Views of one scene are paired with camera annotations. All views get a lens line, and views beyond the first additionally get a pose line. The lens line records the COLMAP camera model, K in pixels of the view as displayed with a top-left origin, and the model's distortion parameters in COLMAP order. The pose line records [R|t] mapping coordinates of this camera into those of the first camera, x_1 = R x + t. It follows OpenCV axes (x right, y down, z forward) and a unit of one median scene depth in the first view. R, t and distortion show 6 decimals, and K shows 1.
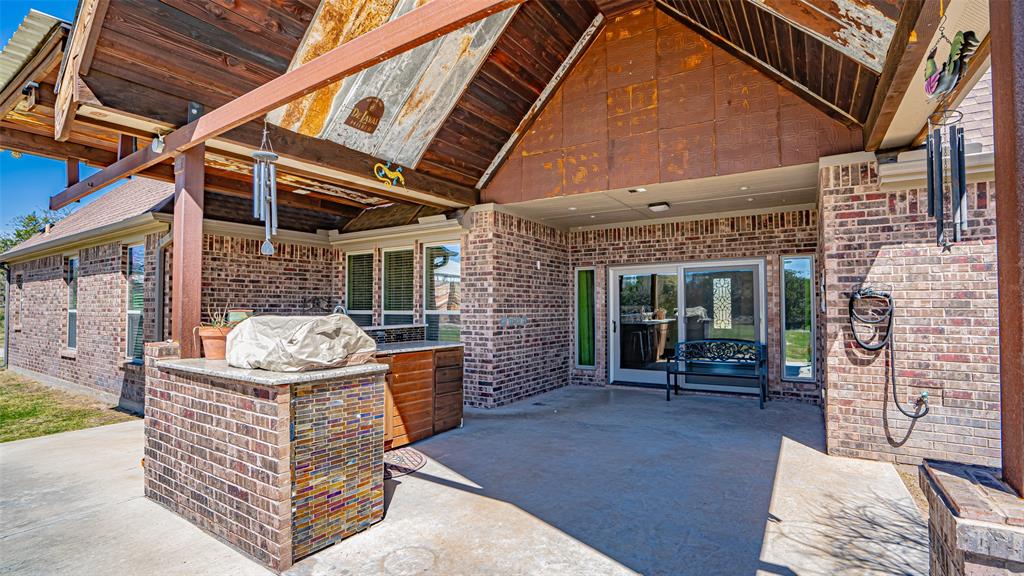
lens RADIAL K [[472.5, 0, 509.4], [0, 472.5, 294.2], [0, 0, 1]] dist [-0.001801, 0.001908]
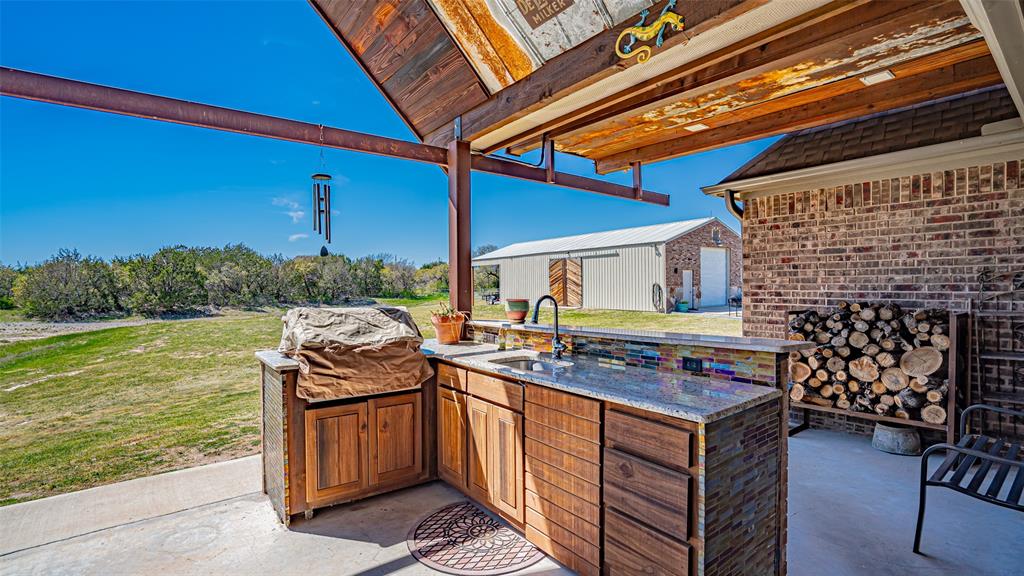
lens RADIAL K [[472.5, 0, 512.0], [0, 472.5, 288.4], [0, 0, 1]] dist [-0.001801, 0.001908]
pose [[-0.308133, 0.007664, -0.951313, 0.205633], [0.034688, 0.999393, -0.003184, 0.010913], [0.950711, -0.033980, -0.308211, 0.760250]]
